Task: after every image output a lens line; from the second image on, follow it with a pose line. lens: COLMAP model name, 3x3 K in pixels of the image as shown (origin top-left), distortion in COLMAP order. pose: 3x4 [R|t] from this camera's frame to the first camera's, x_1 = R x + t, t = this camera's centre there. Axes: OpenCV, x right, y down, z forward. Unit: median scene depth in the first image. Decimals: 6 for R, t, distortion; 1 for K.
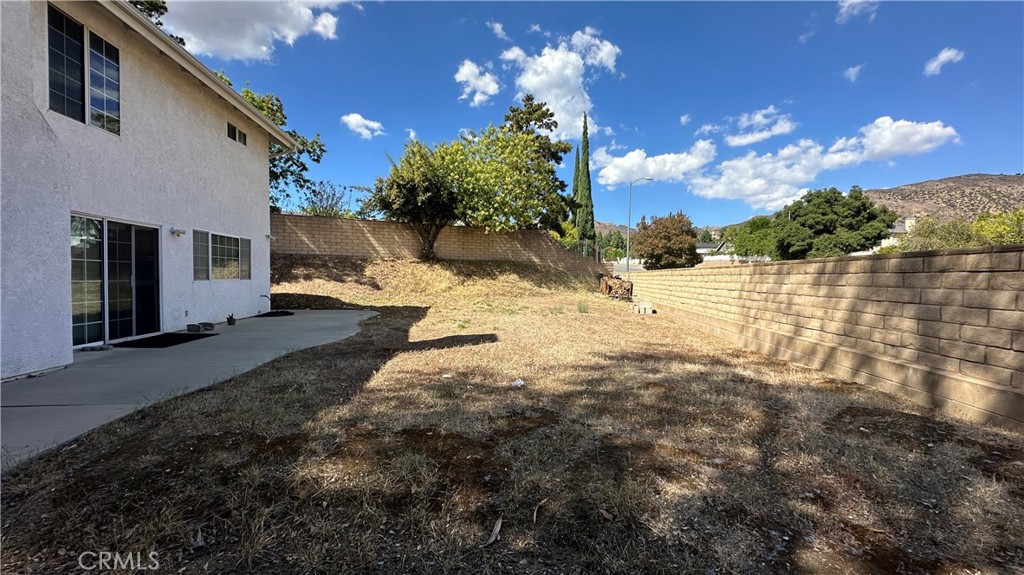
lens RADIAL K [[406.1, 0, 510.7], [0, 406.1, 286.6], [0, 0, 1]] dist [-0.004780, 0.000467]
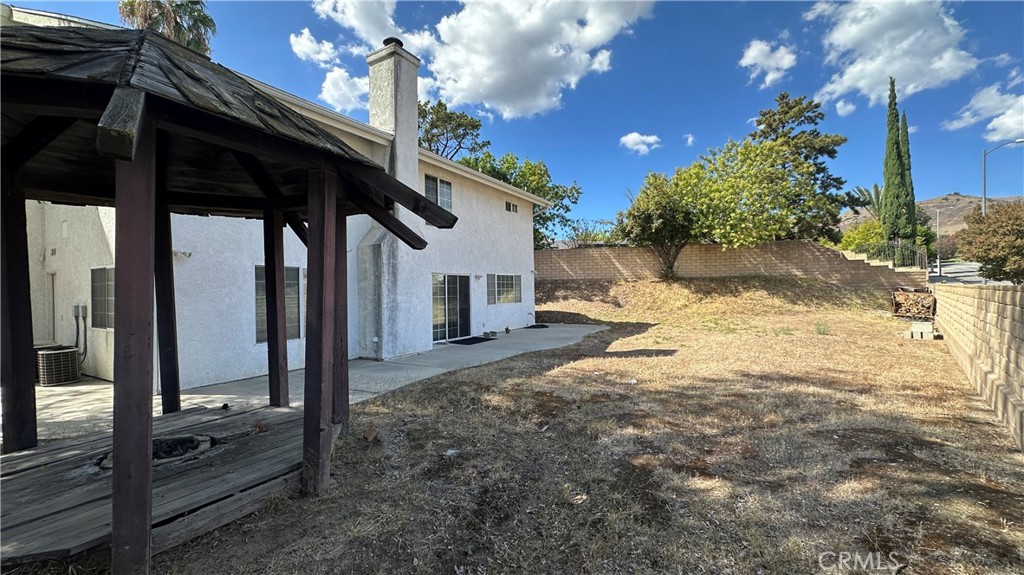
lens RADIAL K [[404.1, 0, 515.9], [0, 404.1, 293.8], [0, 0, 1]] dist [0.000243, 0.000072]
pose [[0.795694, -0.018743, -0.605409, 0.141579], [0.010947, 0.999803, -0.016565, -0.015855], [0.605600, 0.006553, 0.795742, -0.107143]]
